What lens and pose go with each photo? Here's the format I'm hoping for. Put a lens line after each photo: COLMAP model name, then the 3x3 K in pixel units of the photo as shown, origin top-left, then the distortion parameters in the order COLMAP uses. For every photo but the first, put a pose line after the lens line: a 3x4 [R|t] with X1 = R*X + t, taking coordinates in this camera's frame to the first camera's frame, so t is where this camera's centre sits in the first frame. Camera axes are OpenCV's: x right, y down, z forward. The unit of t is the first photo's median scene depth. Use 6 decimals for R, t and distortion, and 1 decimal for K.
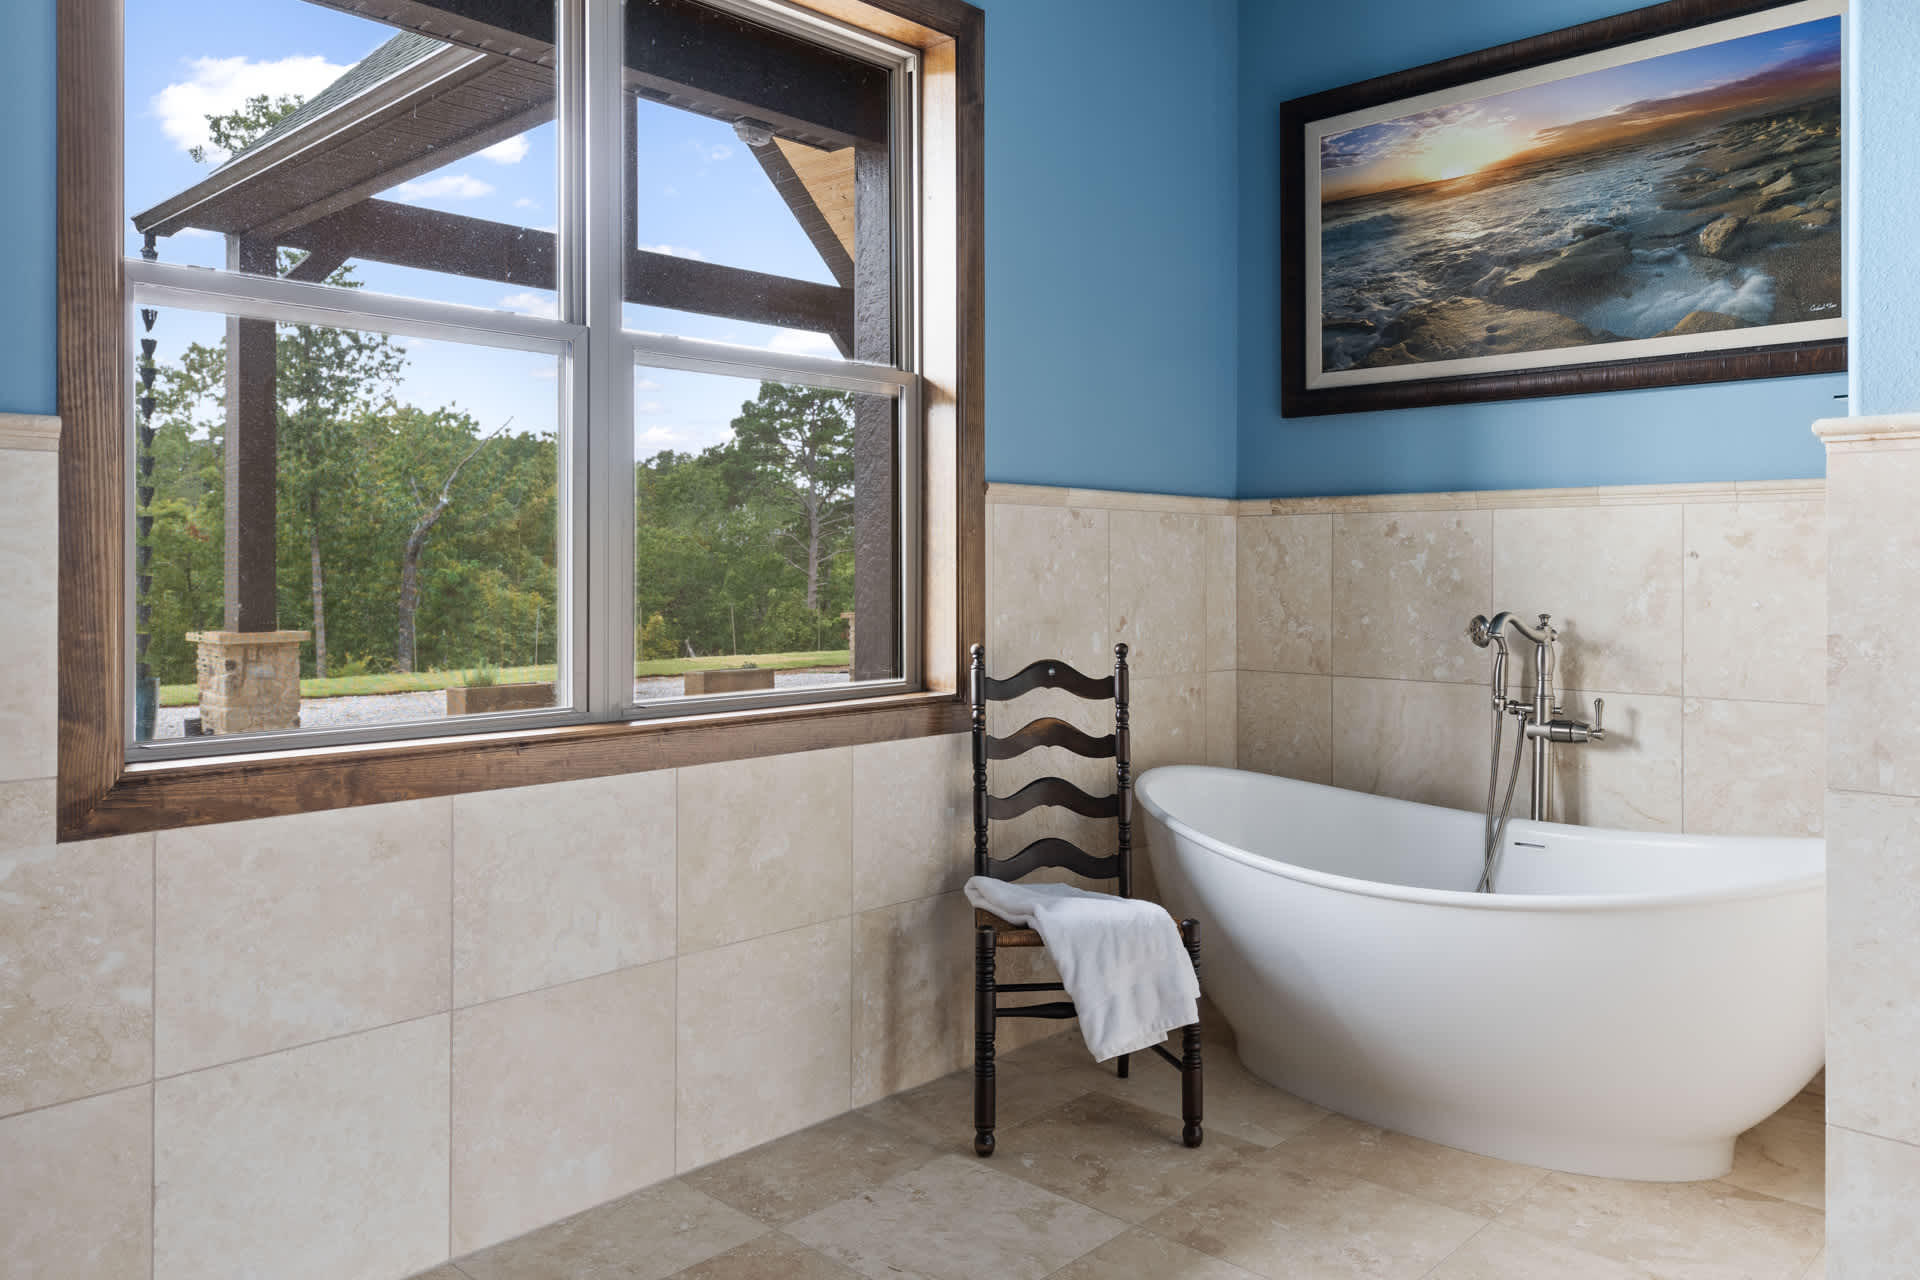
lens RADIAL K [[1396.8, 0, 961.3], [0, 1396.8, 568.8], [0, 0, 1]] dist [0.003319, 0.000420]
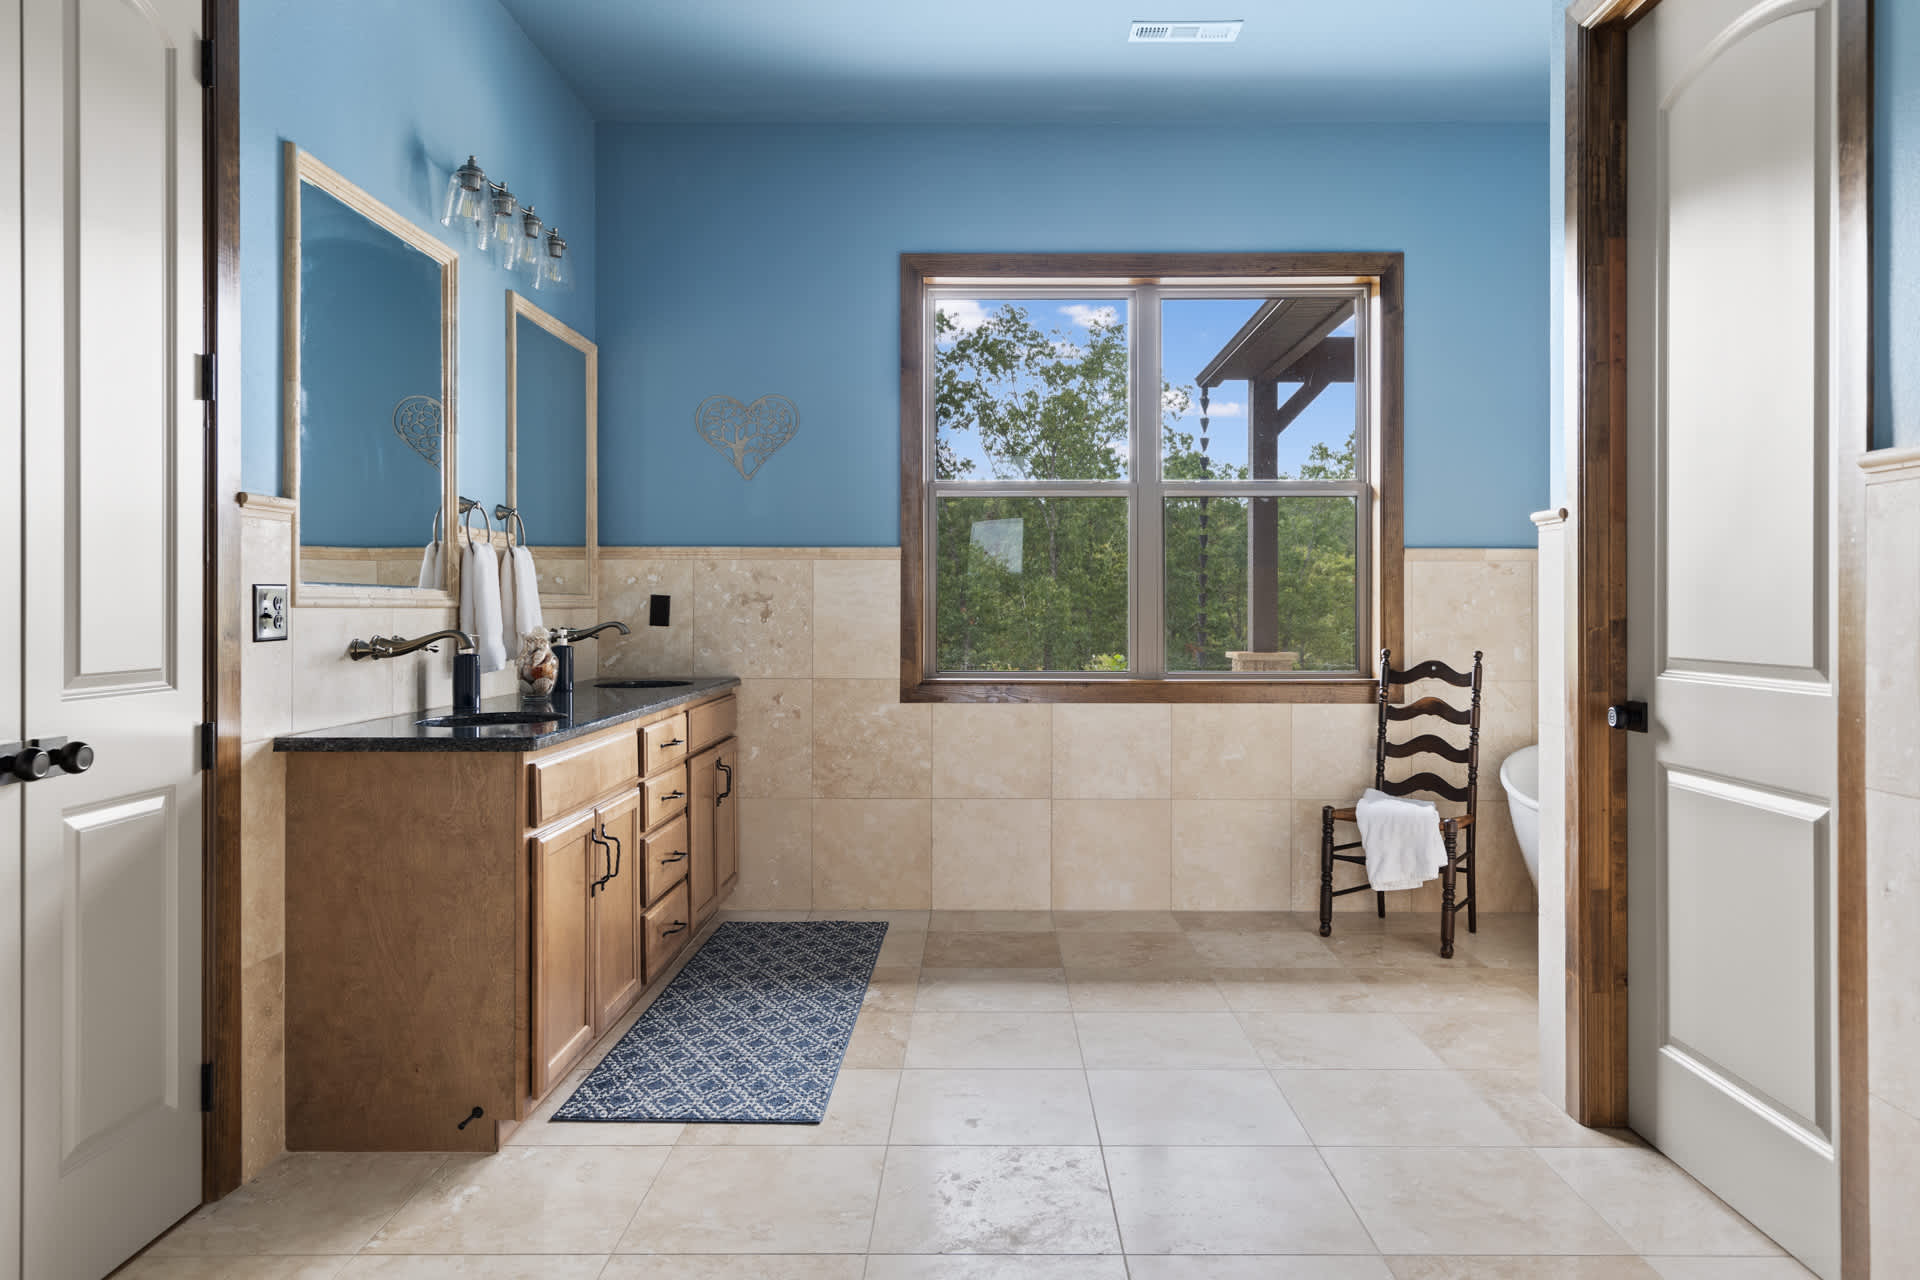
lens RADIAL K [[1275.4, 0, 984.7], [0, 1275.4, 609.5], [0, 0, 1]] dist [0.003191, 0.000131]
pose [[0.688183, -0.000944, -0.725537, 0.872178], [-0.000639, 0.999998, -0.001908, 0.012569], [0.725537, 0.001777, 0.688181, -0.407021]]
